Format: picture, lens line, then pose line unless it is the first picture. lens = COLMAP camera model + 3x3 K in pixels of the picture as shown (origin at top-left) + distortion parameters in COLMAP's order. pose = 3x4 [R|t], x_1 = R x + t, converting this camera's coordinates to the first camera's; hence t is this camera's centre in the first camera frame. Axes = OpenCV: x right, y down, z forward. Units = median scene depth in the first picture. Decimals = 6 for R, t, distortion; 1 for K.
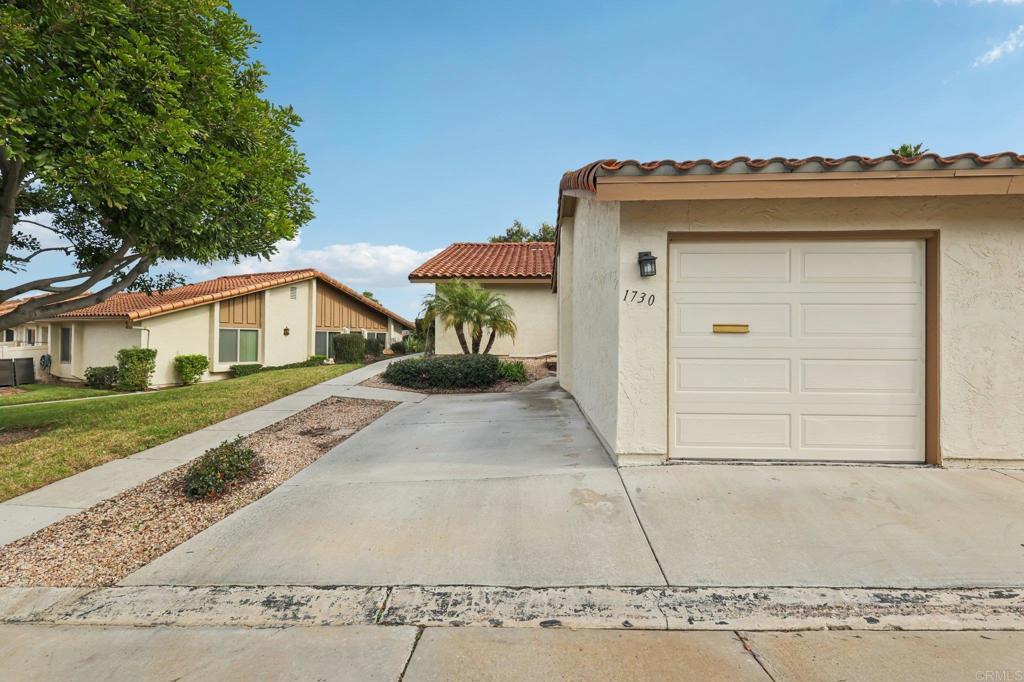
lens RADIAL K [[443.4, 0, 510.5], [0, 443.4, 335.9], [0, 0, 1]] dist [-0.001000, -0.000359]
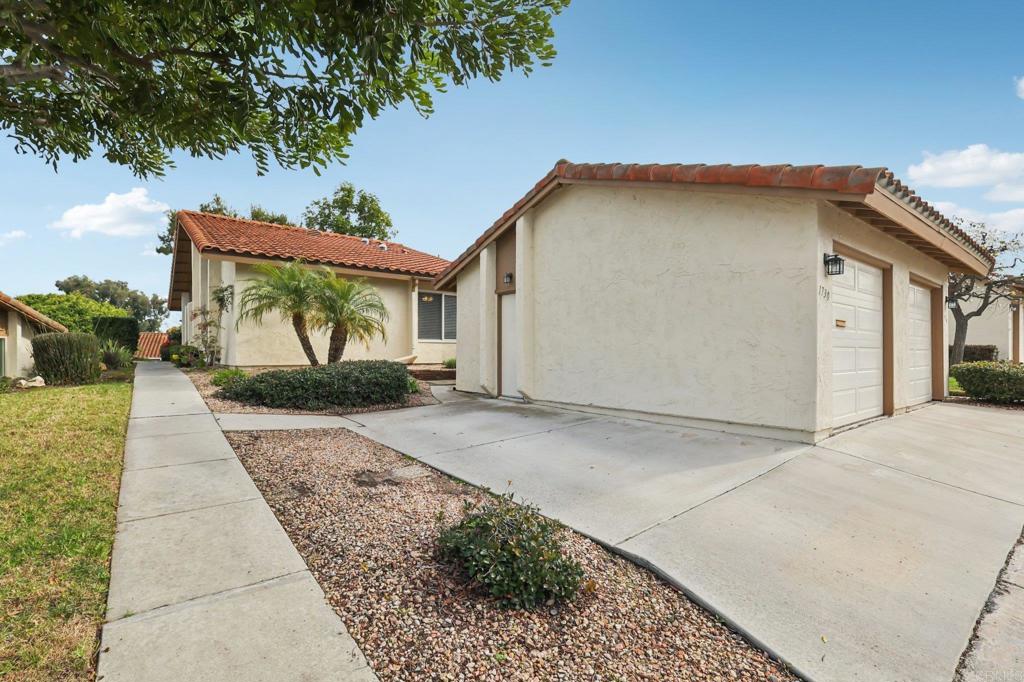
lens RADIAL K [[464.1, 0, 510.2], [0, 464.1, 345.3], [0, 0, 1]] dist [-0.000697, -0.000098]
pose [[0.777633, -0.000944, 0.628718, -1.050337], [0.003096, 0.999993, -0.002327, 0.047270], [-0.628711, 0.003756, 0.777630, 0.561626]]
